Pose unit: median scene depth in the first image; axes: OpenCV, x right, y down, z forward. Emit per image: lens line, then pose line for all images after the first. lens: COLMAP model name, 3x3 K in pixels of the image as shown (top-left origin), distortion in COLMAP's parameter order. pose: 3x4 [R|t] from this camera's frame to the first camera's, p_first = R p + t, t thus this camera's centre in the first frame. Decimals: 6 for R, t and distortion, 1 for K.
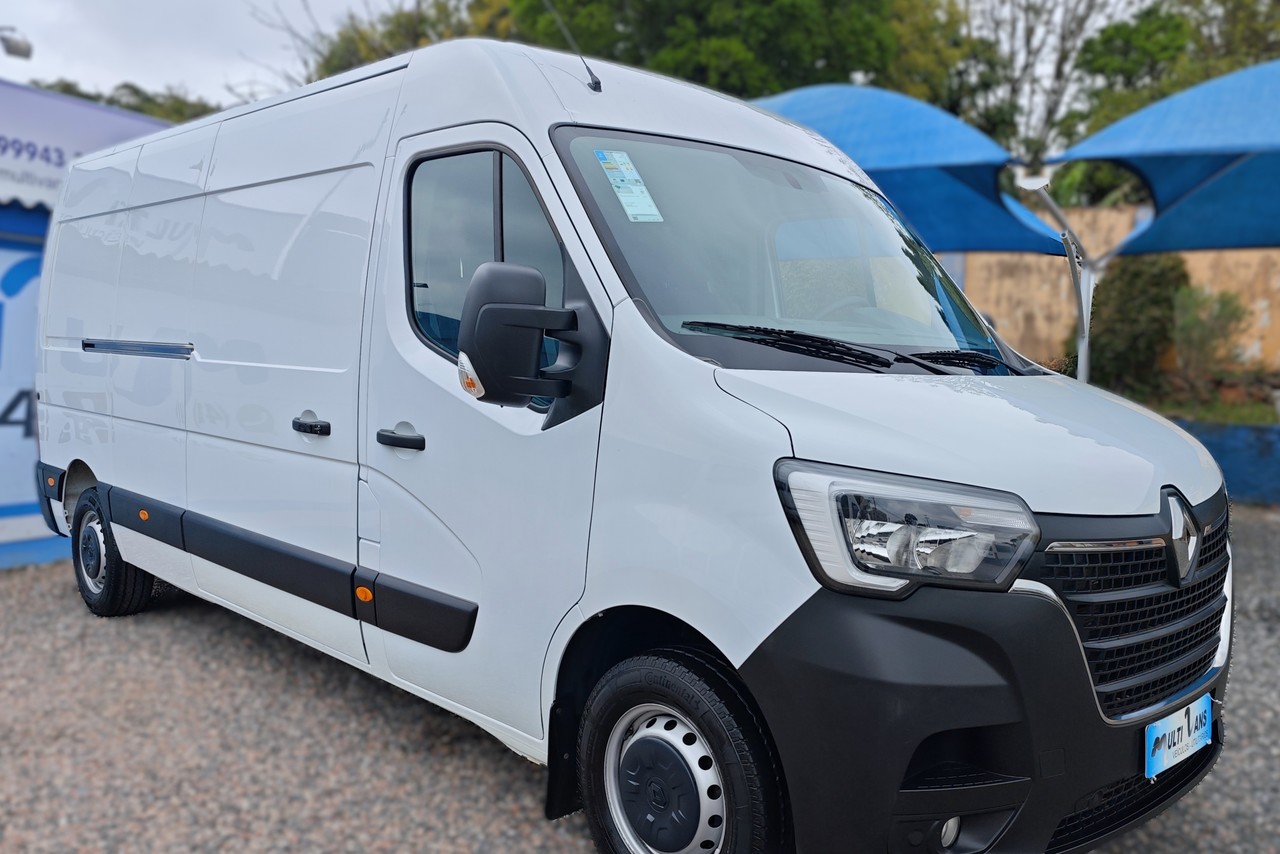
lens RADIAL K [[1099.6, 0, 642.3], [0, 1099.6, 427.8], [0, 0, 1]] dist [0.025519, 0.001476]
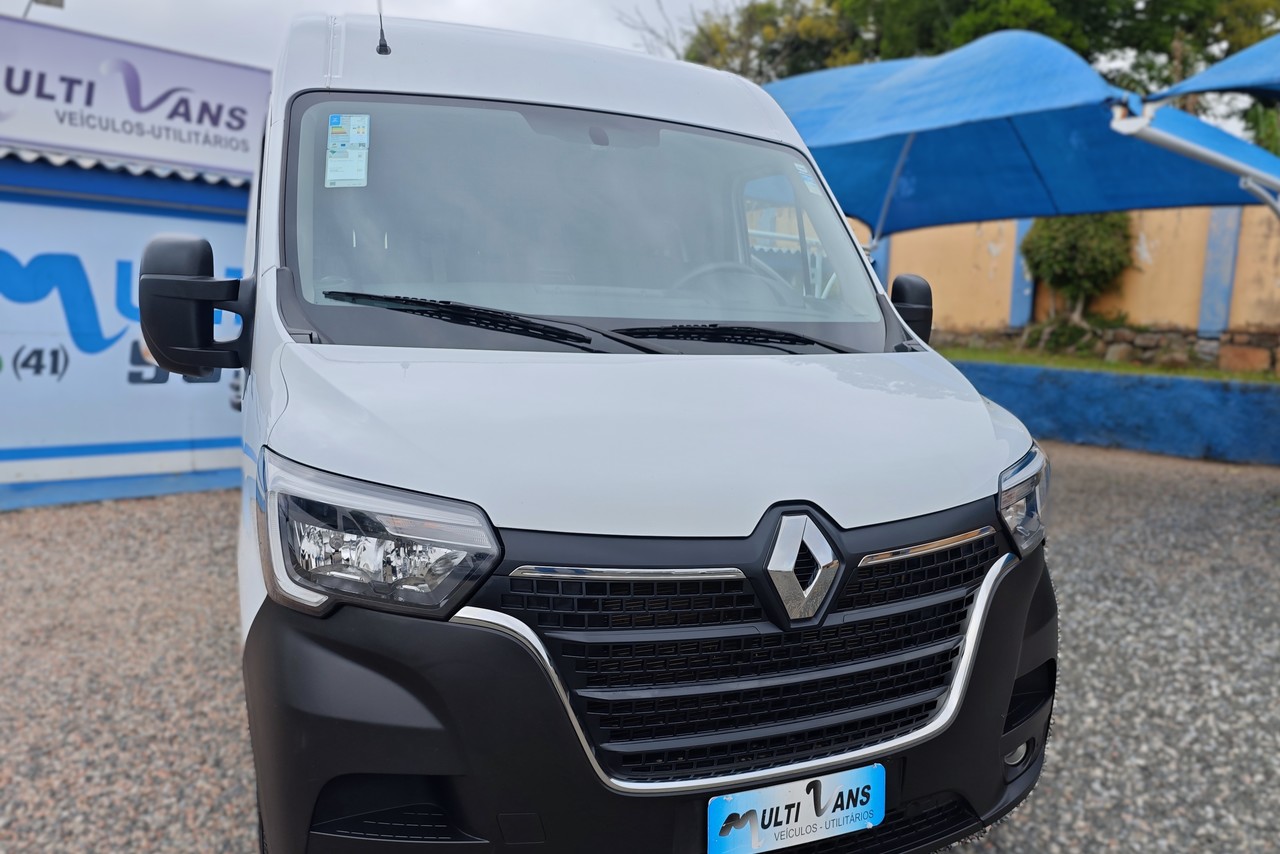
lens RADIAL K [[987.5, 0, 609.2], [0, 987.5, 422.0], [0, 0, 1]] dist [0.008738, -0.001817]
pose [[0.939193, 0.043858, -0.340578, 0.574879], [-0.029090, 0.998407, 0.048351, -0.033631], [0.342156, -0.035504, 0.938972, 0.287876]]
